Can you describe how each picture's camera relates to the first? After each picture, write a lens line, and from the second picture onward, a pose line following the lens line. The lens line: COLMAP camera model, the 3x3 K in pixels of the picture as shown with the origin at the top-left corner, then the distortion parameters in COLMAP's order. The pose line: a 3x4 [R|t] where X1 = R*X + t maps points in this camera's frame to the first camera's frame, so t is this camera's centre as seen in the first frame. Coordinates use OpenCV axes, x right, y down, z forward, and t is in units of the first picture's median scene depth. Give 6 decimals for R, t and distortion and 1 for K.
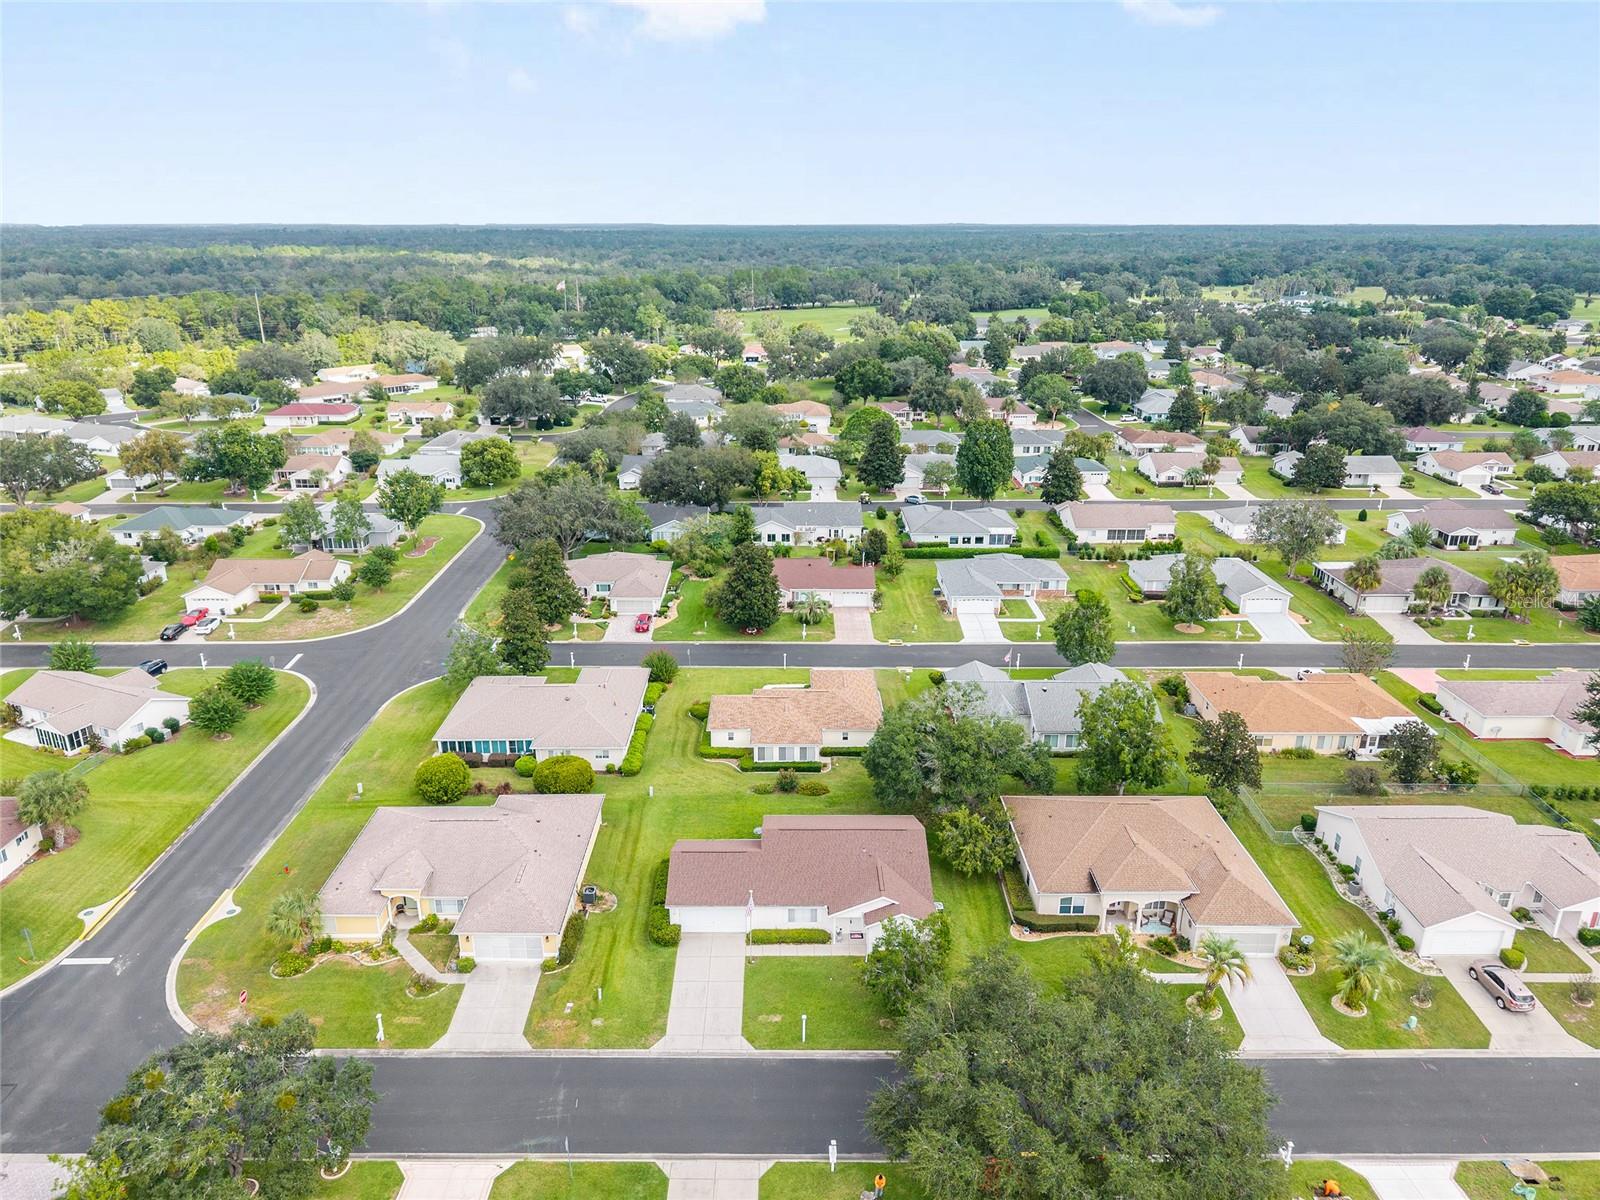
lens RADIAL K [[1067.9, 0, 800.0], [0, 1067.9, 600.0], [0, 0, 1]] dist [0.109661, -0.244759]
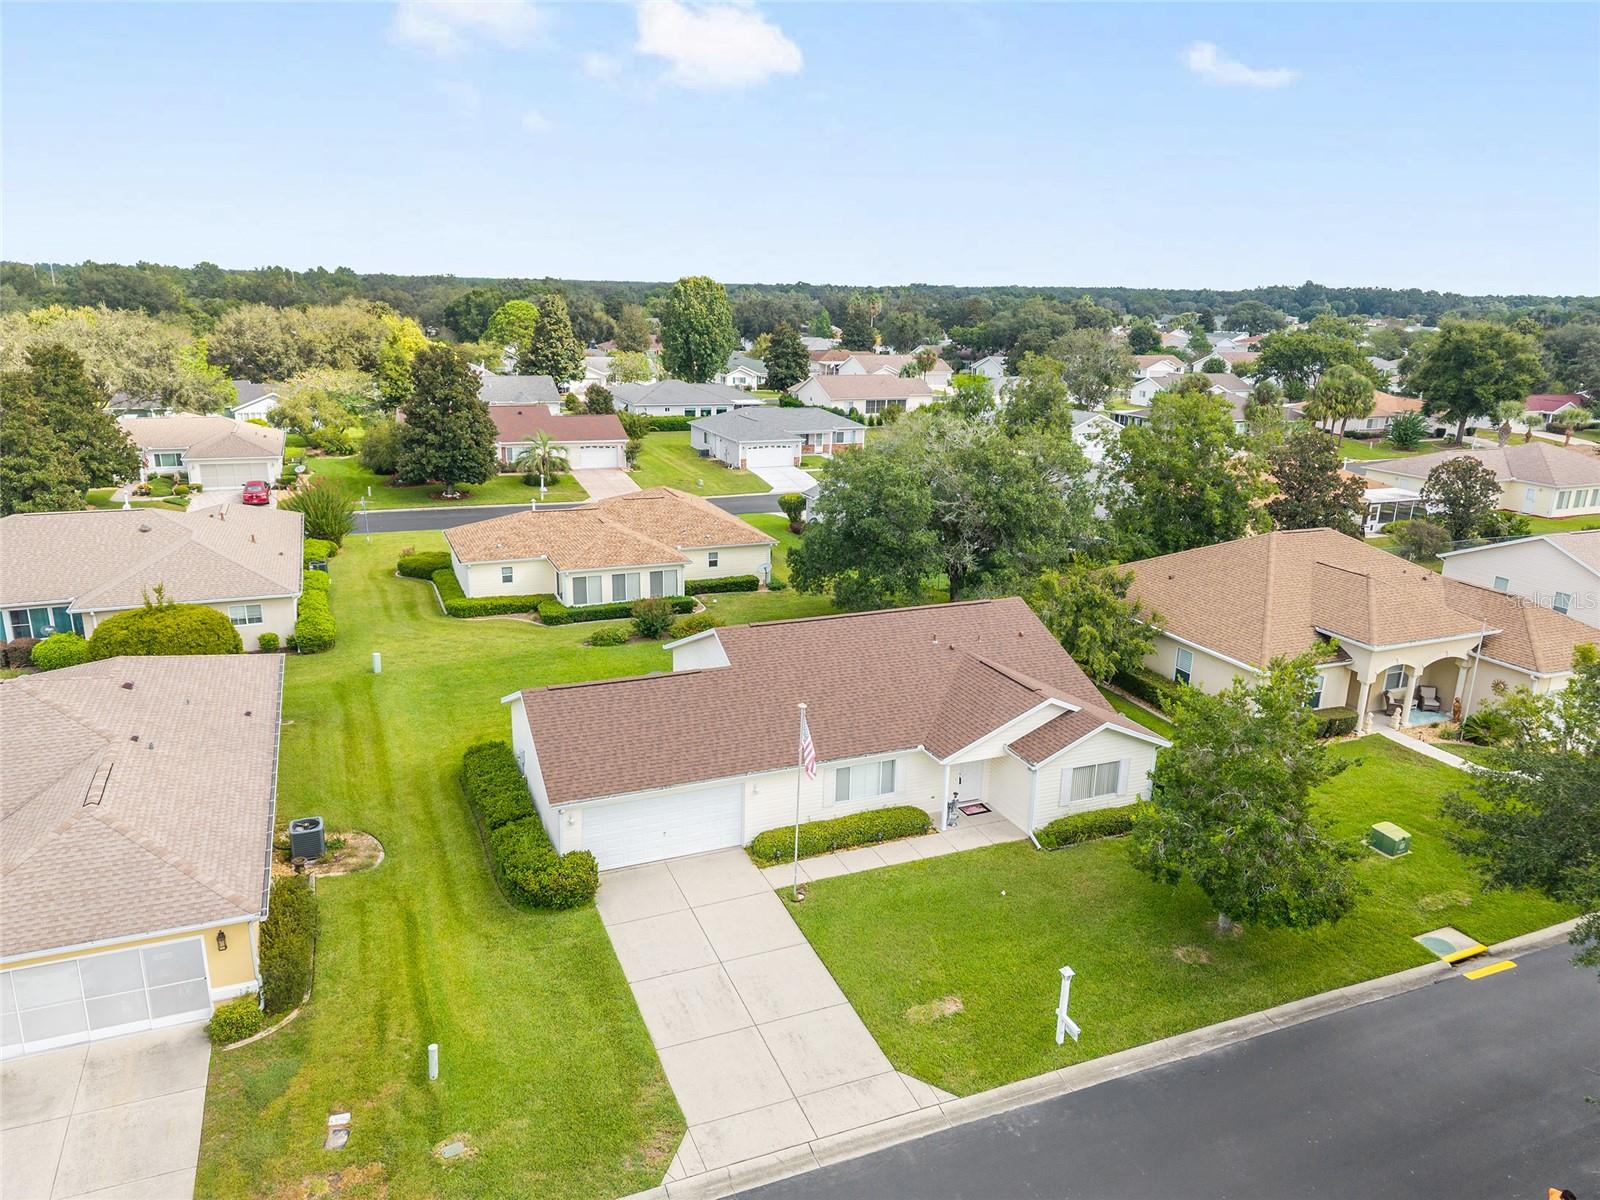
lens RADIAL K [[1084.5, 0, 800.5], [0, 1084.5, 585.1], [0, 0, 1]] dist [0.034647, -0.038736]
pose [[0.922013, -0.081894, 0.378398, -0.141082], [0.105569, 0.993516, -0.042212, 0.178878], [-0.372488, 0.078868, 0.924680, 0.465402]]
